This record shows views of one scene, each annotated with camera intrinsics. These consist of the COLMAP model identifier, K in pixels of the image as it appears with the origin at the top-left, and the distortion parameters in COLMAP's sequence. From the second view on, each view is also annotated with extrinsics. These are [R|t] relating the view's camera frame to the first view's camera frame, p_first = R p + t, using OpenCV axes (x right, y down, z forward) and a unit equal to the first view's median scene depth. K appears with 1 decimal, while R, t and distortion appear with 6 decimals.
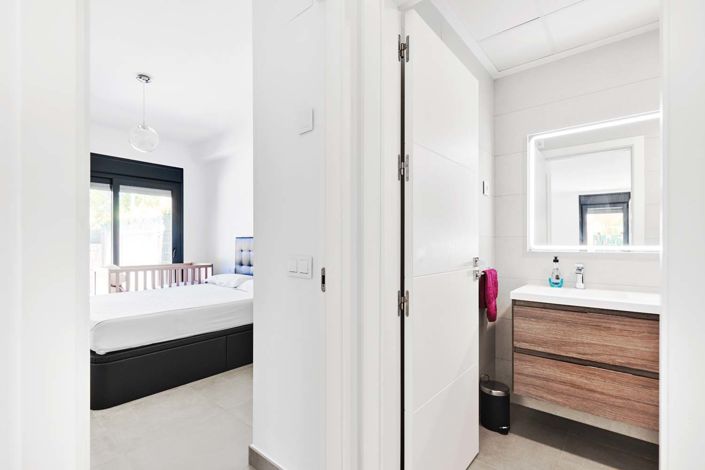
lens RADIAL K [[319.1, 0, 354.9], [0, 319.1, 242.2], [0, 0, 1]] dist [-0.002018, -0.000125]
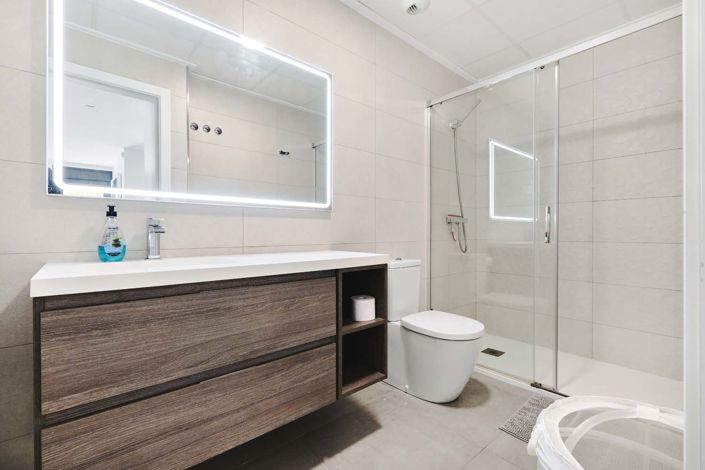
lens RADIAL K [[319.1, 0, 350.8], [0, 319.1, 233.2], [0, 0, 1]] dist [-0.002018, -0.000125]
pose [[0.177895, -0.006929, 0.984025, 0.194089], [-0.007804, 0.999934, 0.008452, 0.101896], [-0.984018, -0.009183, 0.177829, 0.597126]]
